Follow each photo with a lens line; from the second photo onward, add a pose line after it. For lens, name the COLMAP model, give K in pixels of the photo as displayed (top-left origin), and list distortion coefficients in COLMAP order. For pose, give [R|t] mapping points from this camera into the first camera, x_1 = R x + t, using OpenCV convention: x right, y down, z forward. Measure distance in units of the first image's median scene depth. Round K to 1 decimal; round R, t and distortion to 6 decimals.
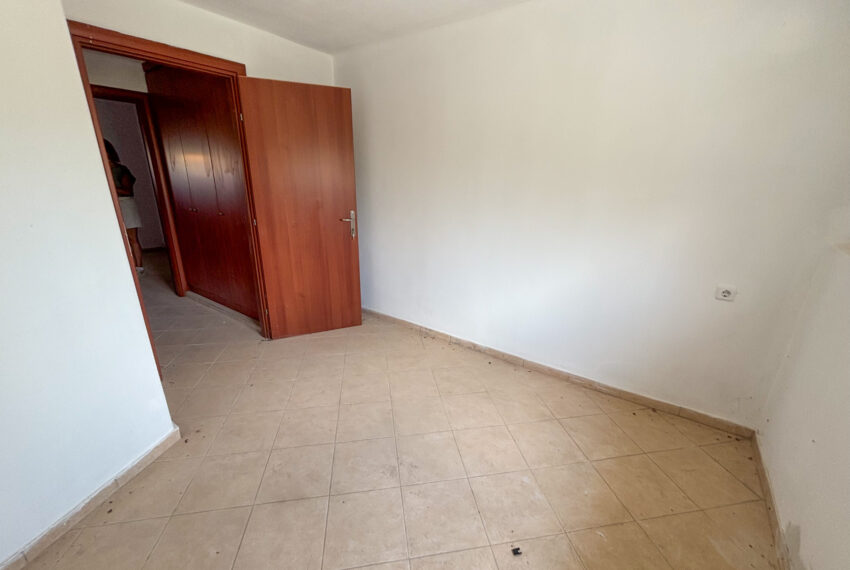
lens RADIAL K [[345.1, 0, 424.8], [0, 345.1, 284.0], [0, 0, 1]] dist [0.001395, -0.000201]
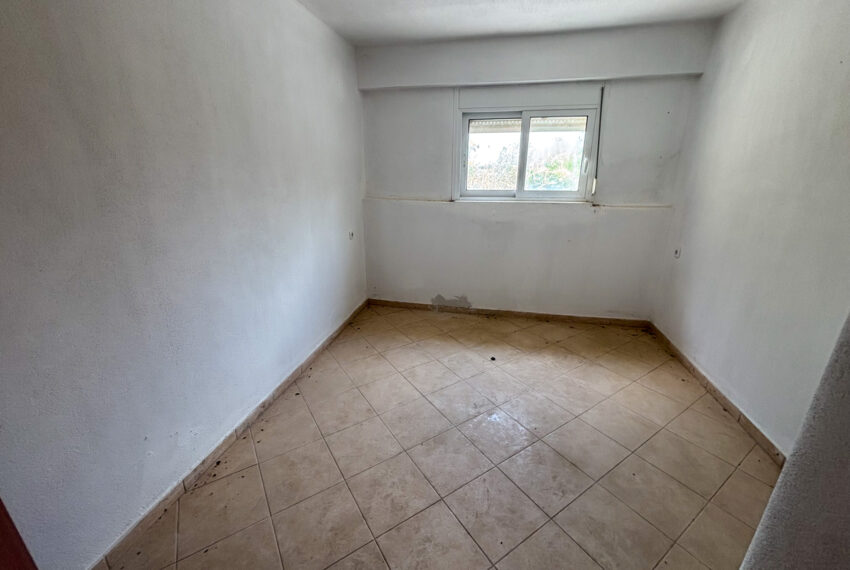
lens RADIAL K [[345.1, 0, 424.8], [0, 345.1, 284.0], [0, 0, 1]] dist [0.001395, -0.000201]
pose [[-0.400981, -0.301647, 0.864999, -0.861214], [0.283767, 0.856892, 0.430364, -0.405661], [-0.871028, 0.418026, -0.258000, 1.254102]]
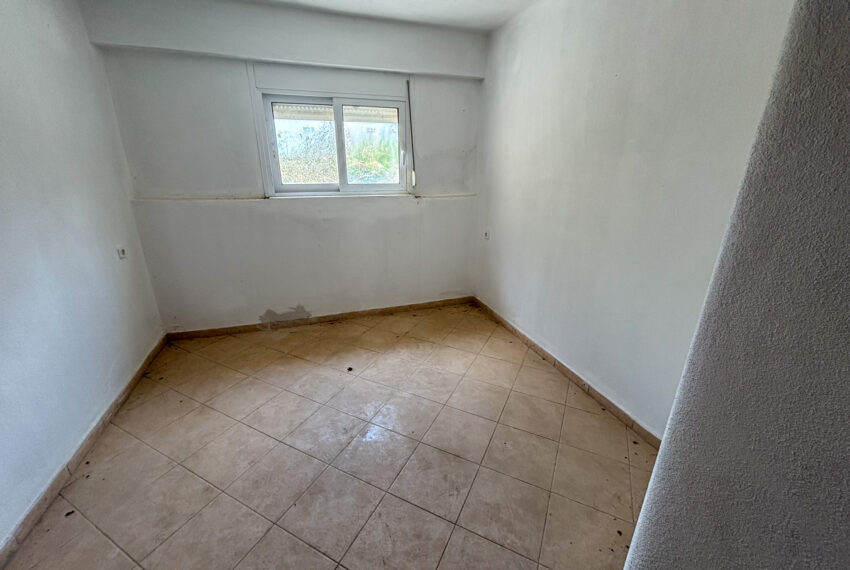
lens RADIAL K [[346.0, 0, 426.3], [0, 346.0, 284.0], [0, 0, 1]] dist [-0.000373, -0.000490]
pose [[-0.811984, -0.212125, 0.543770, -0.708104], [0.167378, 0.807873, 0.565089, -0.400046], [-0.559167, 0.549858, -0.620475, 1.242756]]
